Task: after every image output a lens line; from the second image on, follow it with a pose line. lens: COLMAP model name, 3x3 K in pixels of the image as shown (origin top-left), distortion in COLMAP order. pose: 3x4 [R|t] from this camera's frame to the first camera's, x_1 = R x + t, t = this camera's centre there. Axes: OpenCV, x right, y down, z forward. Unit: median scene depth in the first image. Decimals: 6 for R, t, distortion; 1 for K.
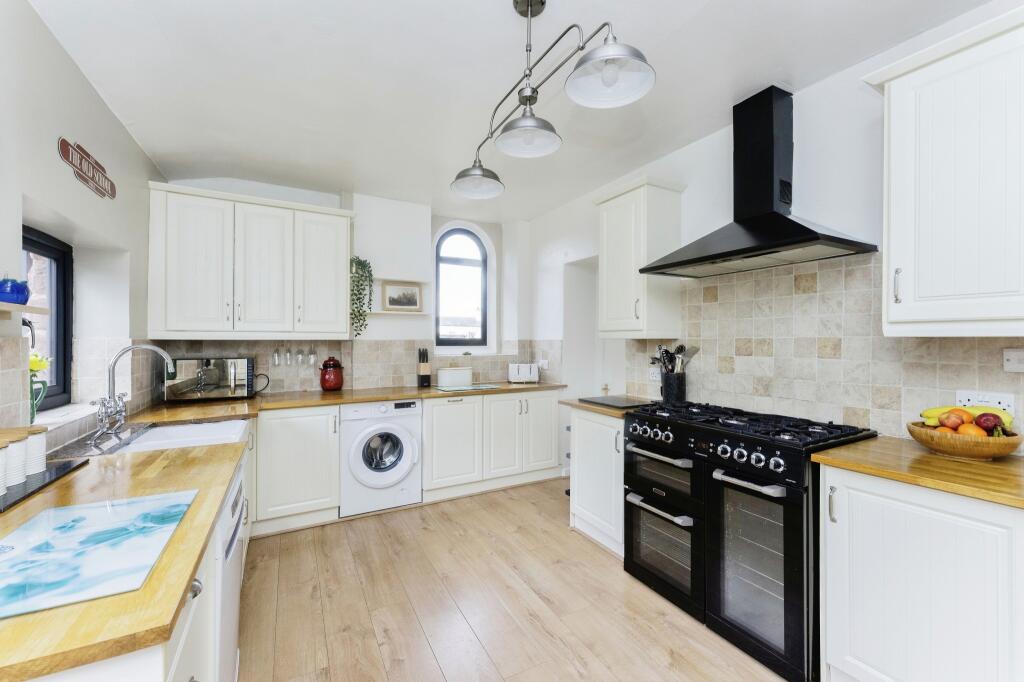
lens RADIAL K [[408.2, 0, 506.7], [0, 408.2, 341.3], [0, 0, 1]] dist [-0.000380, -0.000062]
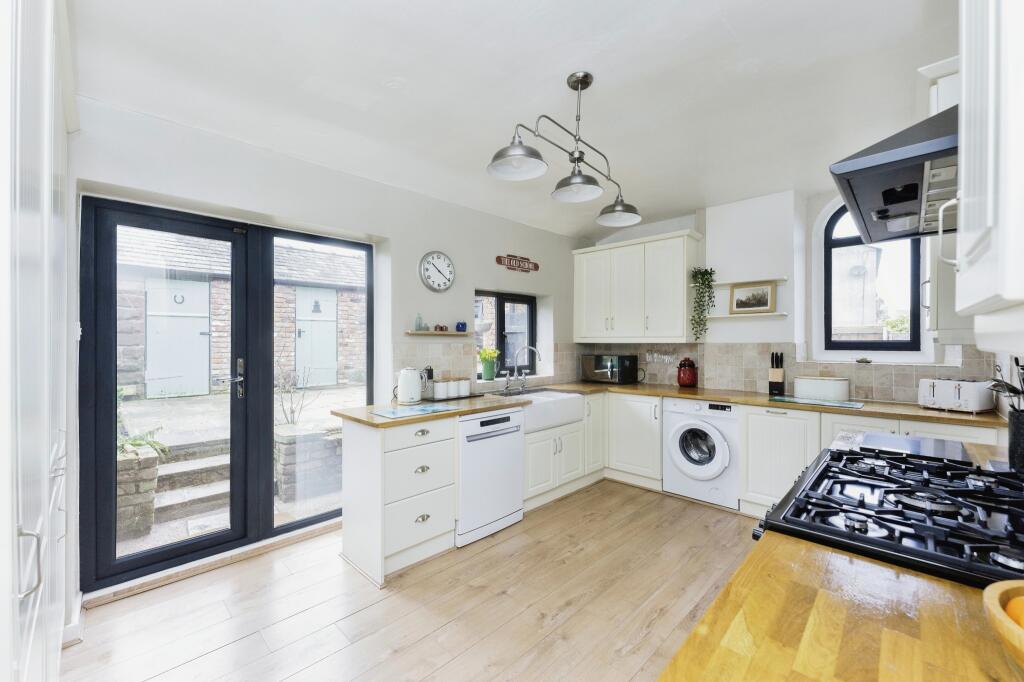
lens RADIAL K [[408.2, 0, 506.7], [0, 408.2, 341.3], [0, 0, 1]] dist [-0.000380, -0.000062]
pose [[0.293955, 0.000084, -0.955819, 0.534925], [0.001925, 0.999998, 0.000680, -0.009793], [0.955817, -0.002040, 0.293954, 0.180089]]
